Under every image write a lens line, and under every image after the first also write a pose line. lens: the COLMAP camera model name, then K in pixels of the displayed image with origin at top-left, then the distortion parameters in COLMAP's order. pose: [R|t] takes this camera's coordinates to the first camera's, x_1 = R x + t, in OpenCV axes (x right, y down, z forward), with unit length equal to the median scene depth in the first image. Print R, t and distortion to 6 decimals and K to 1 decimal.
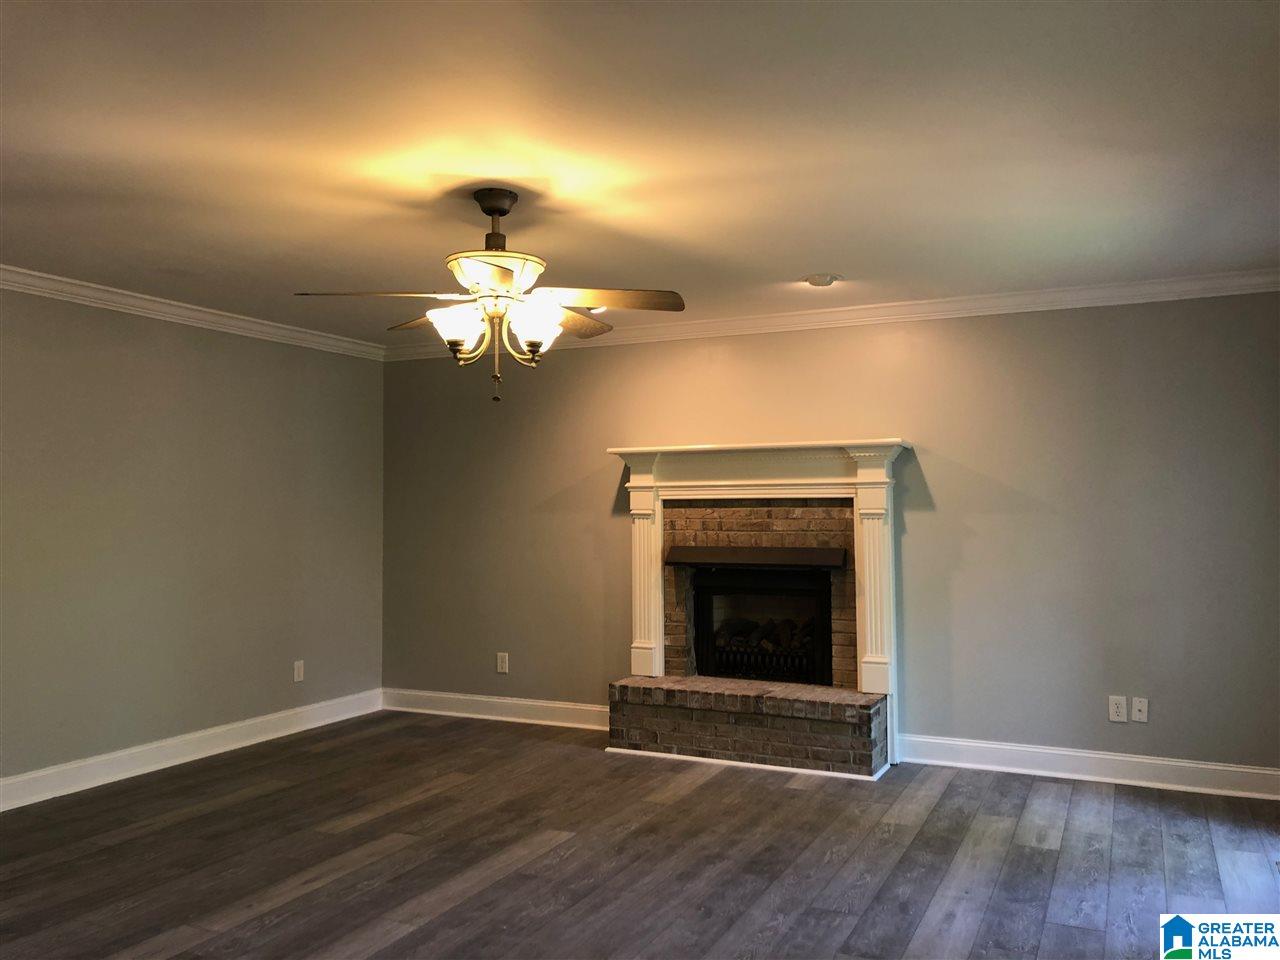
lens RADIAL K [[1048.3, 0, 645.9], [0, 1048.3, 485.7], [0, 0, 1]] dist [0.024476, -0.020347]
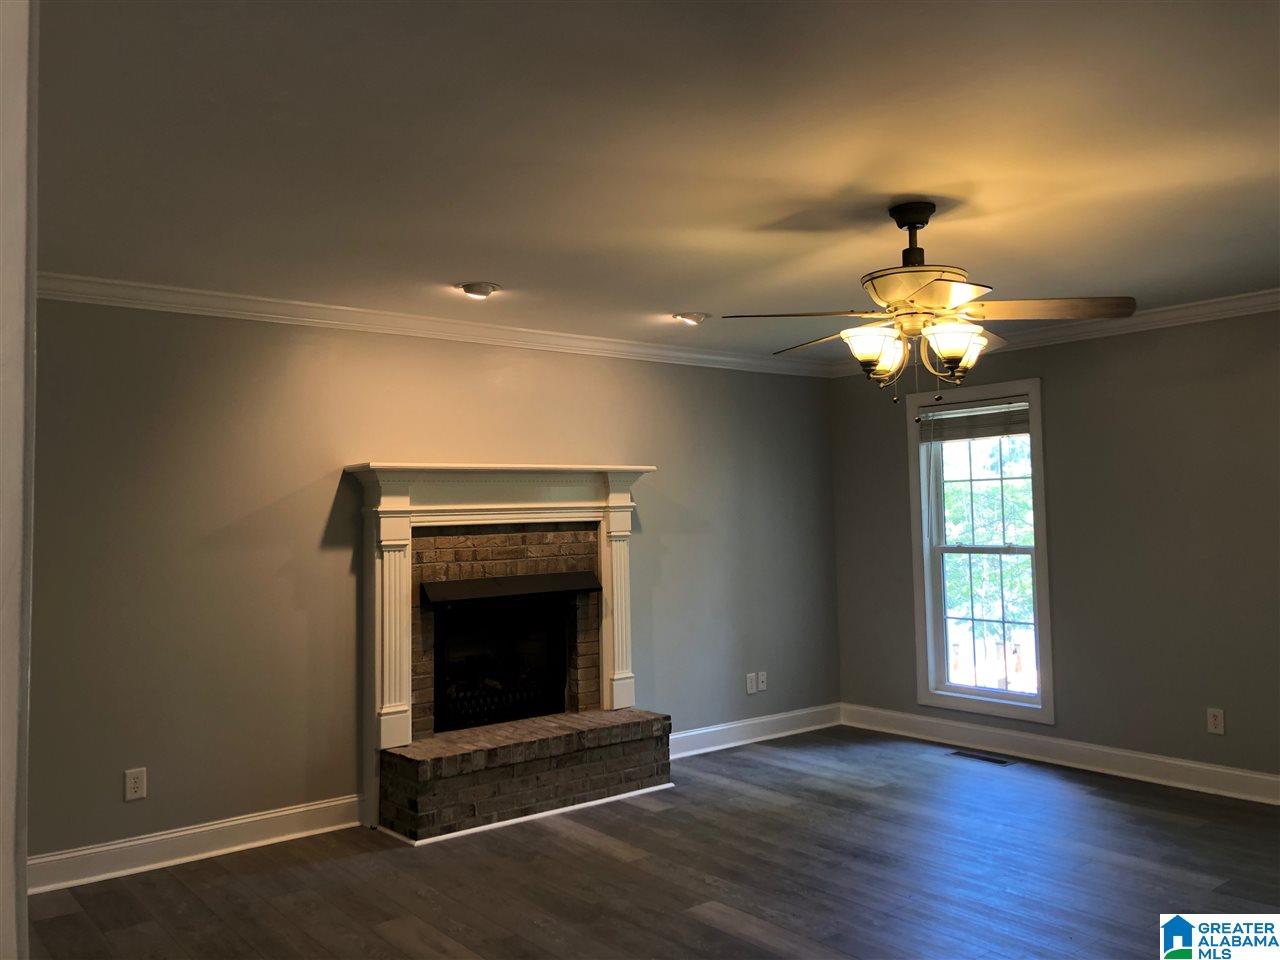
lens RADIAL K [[1048.3, 0, 649.1], [0, 1048.3, 468.5], [0, 0, 1]] dist [0.024476, -0.020347]
pose [[0.443474, 0.030725, 0.895760, -0.683244], [0.003317, 0.999349, -0.035920, -0.002659], [-0.896281, 0.018901, 0.443084, 0.490757]]
